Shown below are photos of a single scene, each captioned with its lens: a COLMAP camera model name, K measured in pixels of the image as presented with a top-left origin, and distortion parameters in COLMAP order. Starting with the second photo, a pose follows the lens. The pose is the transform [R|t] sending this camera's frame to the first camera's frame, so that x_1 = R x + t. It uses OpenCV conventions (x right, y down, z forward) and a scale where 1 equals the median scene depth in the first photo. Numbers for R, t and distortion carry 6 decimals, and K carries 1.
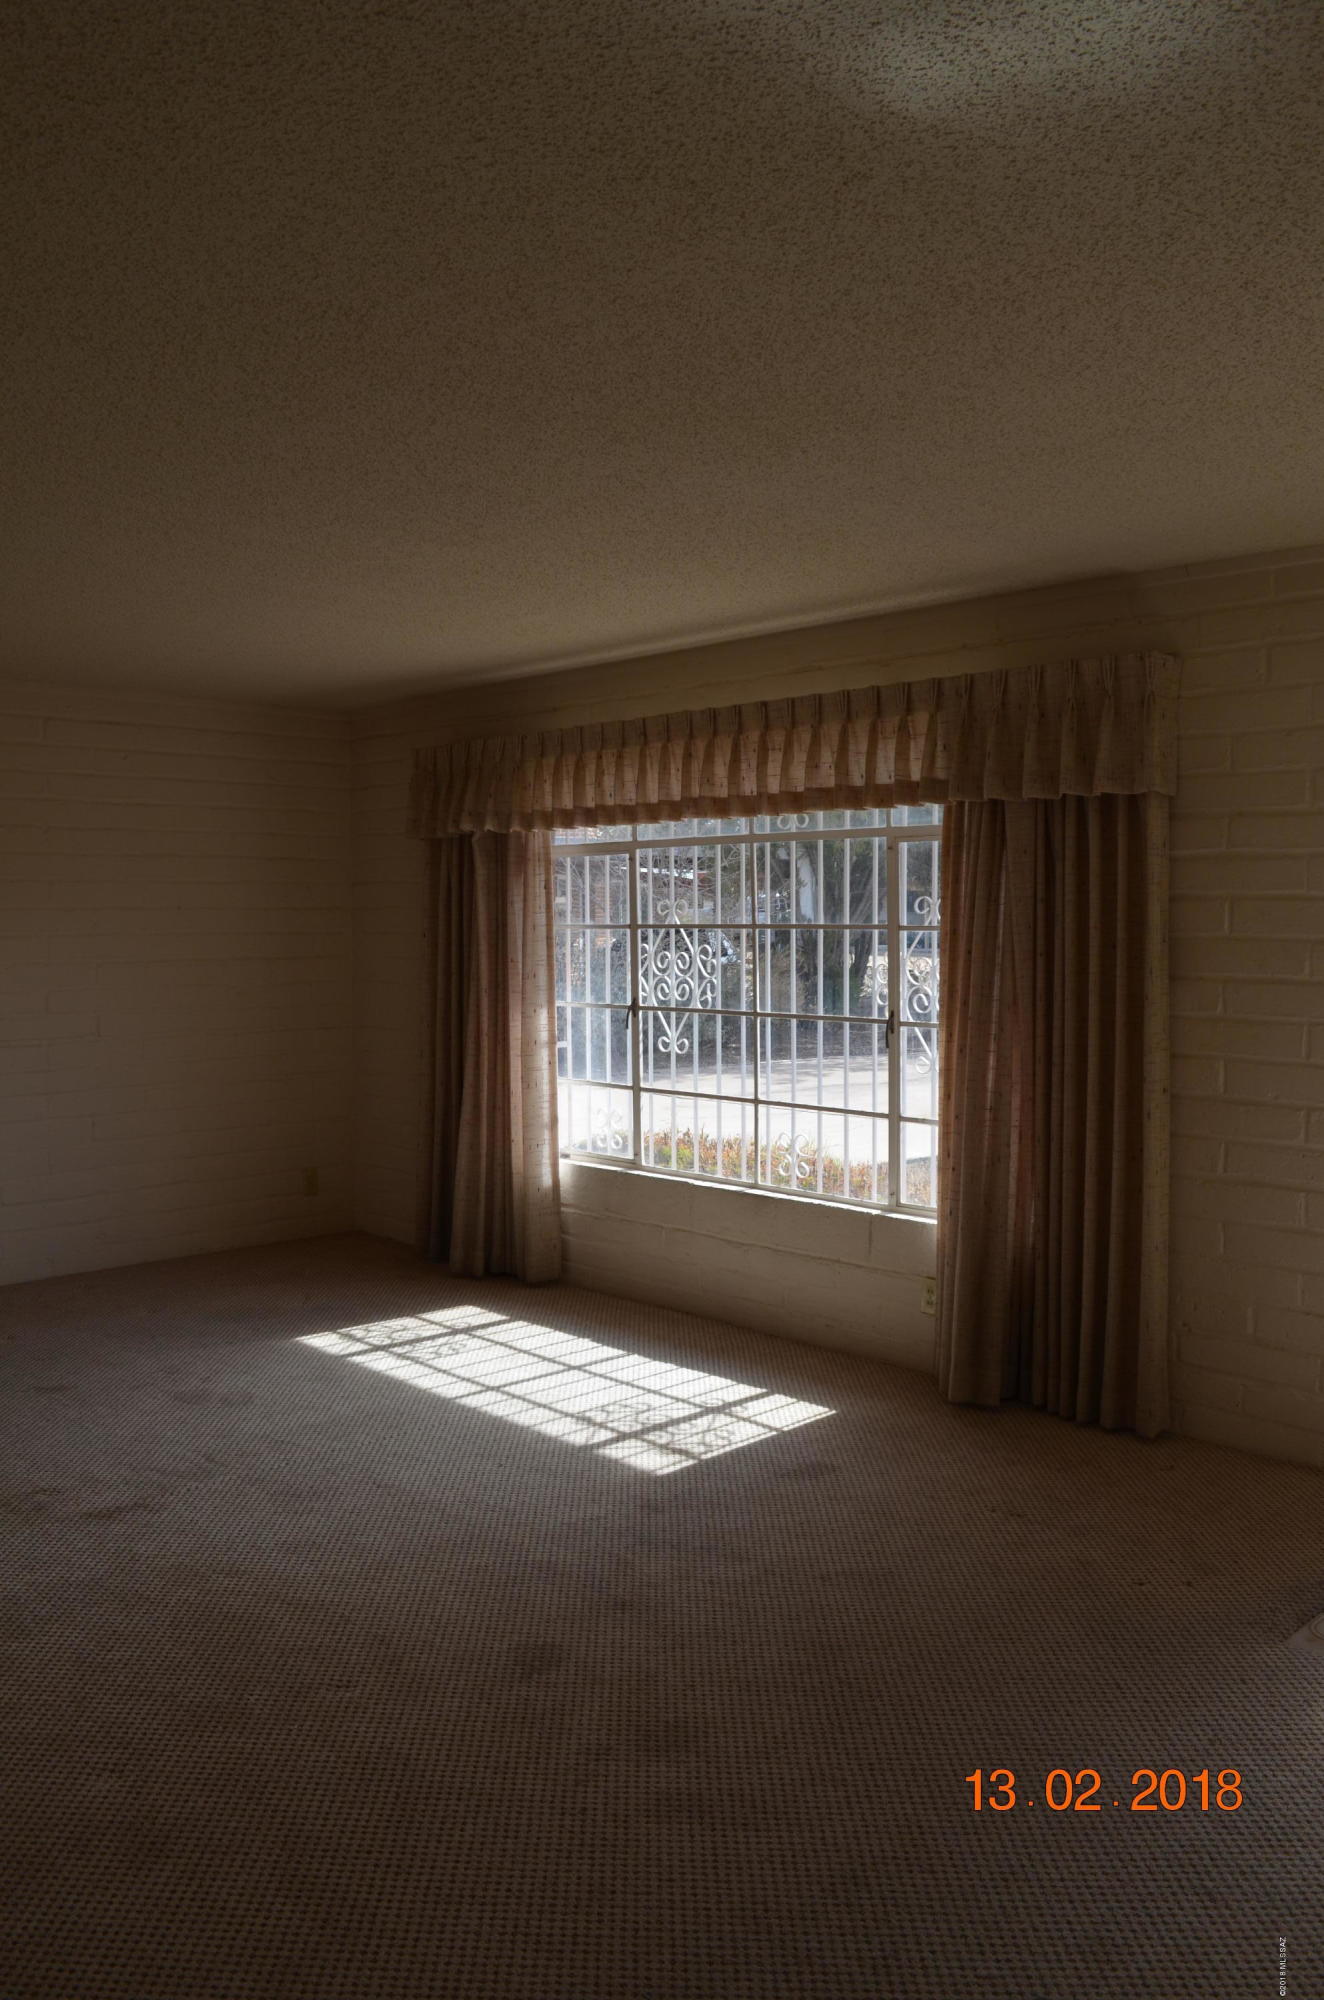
lens RADIAL K [[1616.4, 0, 667.0], [0, 1616.4, 959.3], [0, 0, 1]] dist [-0.079716, 0.011867]
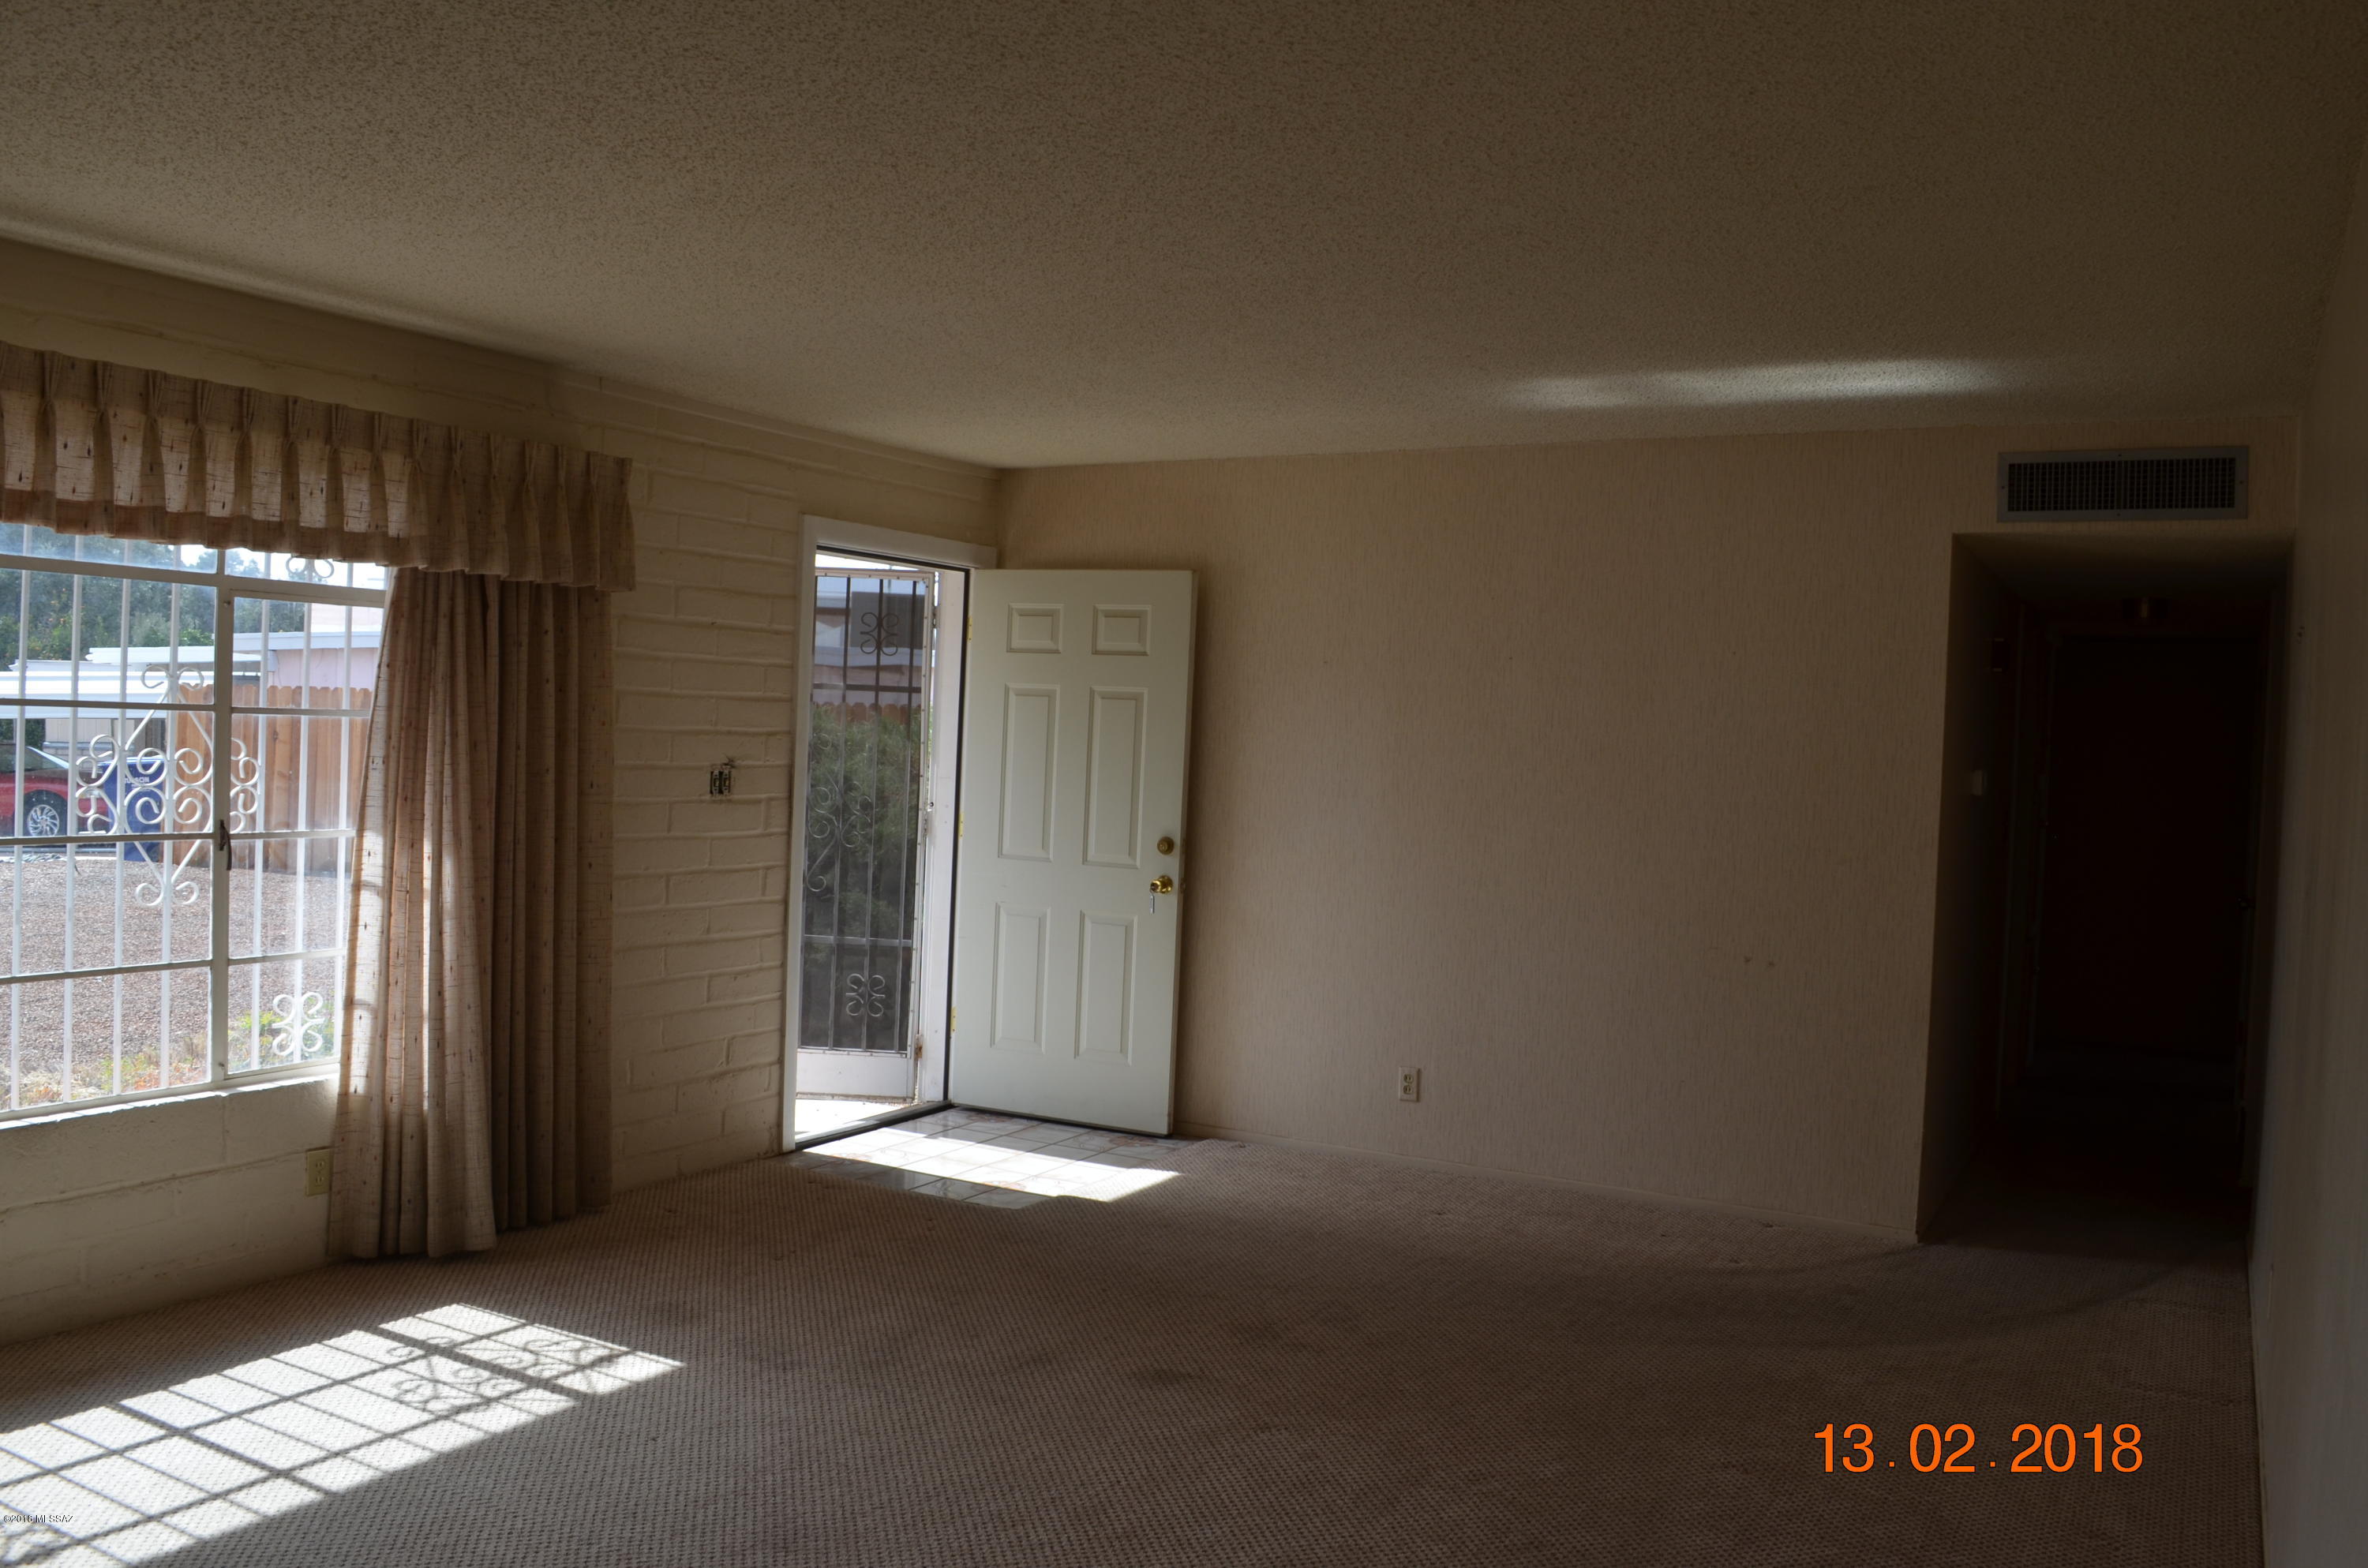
lens RADIAL K [[1913.5, 0, 1184.0], [0, 1913.5, 784.0], [0, 0, 1]] dist [-0.079716, 0.011867]
pose [[-0.292701, -0.034011, 0.955599, -0.899169], [-0.004291, 0.999404, 0.034256, -0.018779], [-0.956194, 0.005927, -0.292673, 0.908133]]
